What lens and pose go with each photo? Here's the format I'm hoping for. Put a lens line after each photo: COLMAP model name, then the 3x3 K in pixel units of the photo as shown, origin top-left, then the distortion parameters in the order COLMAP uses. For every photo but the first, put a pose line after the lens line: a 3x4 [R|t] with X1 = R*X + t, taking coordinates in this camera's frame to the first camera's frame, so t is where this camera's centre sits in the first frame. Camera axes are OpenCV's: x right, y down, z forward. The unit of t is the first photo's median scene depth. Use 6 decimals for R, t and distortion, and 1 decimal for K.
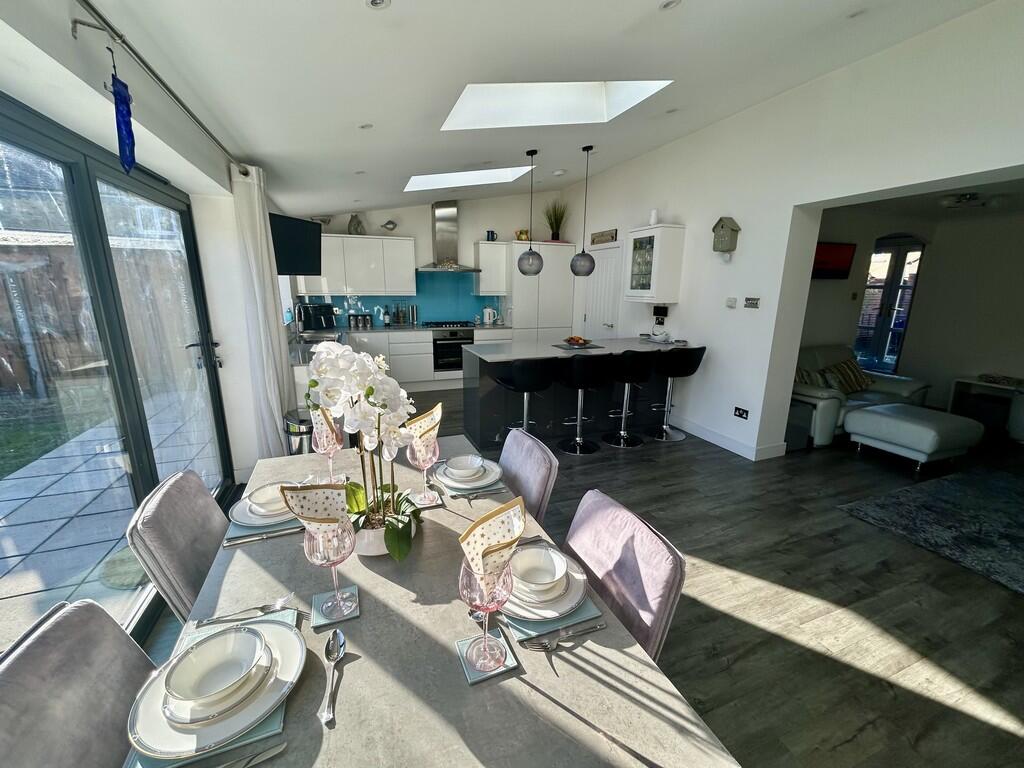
lens RADIAL K [[413.4, 0, 510.4], [0, 413.4, 383.3], [0, 0, 1]] dist [-0.000728, 0.000493]
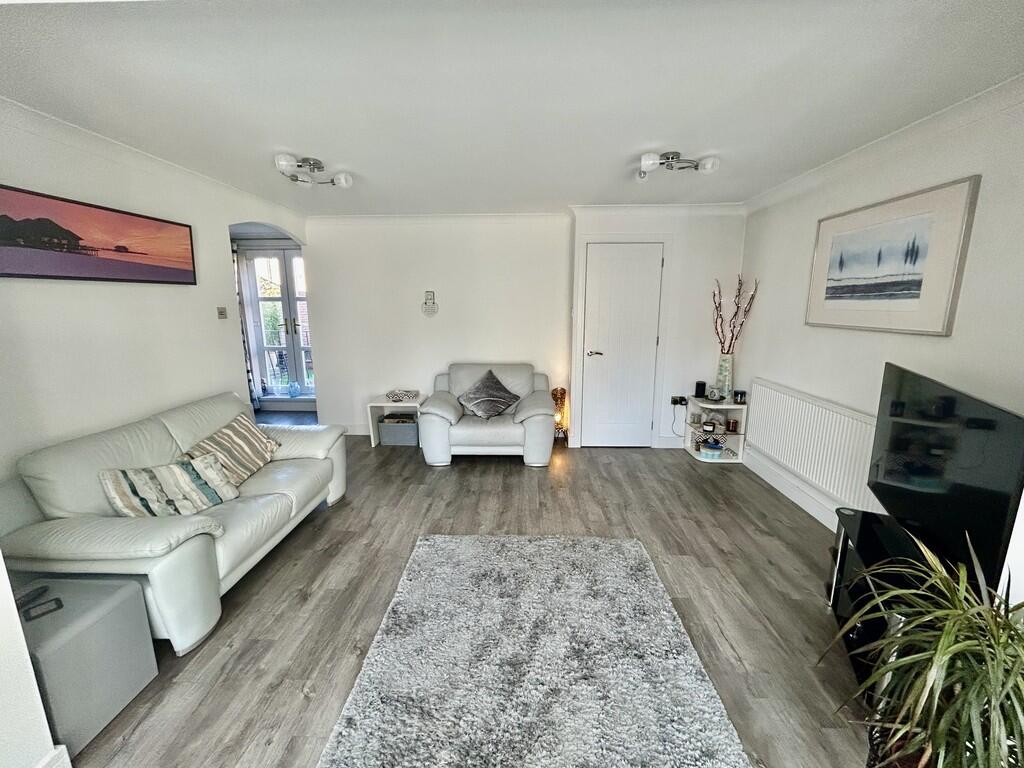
lens RADIAL K [[413.4, 0, 510.4], [0, 413.4, 383.3], [0, 0, 1]] dist [-0.000728, 0.000493]
pose [[0.401971, -0.189028, 0.895929, 0.471838], [0.217893, 0.970099, 0.106916, -0.087528], [-0.889349, 0.152239, 0.431139, 0.395340]]
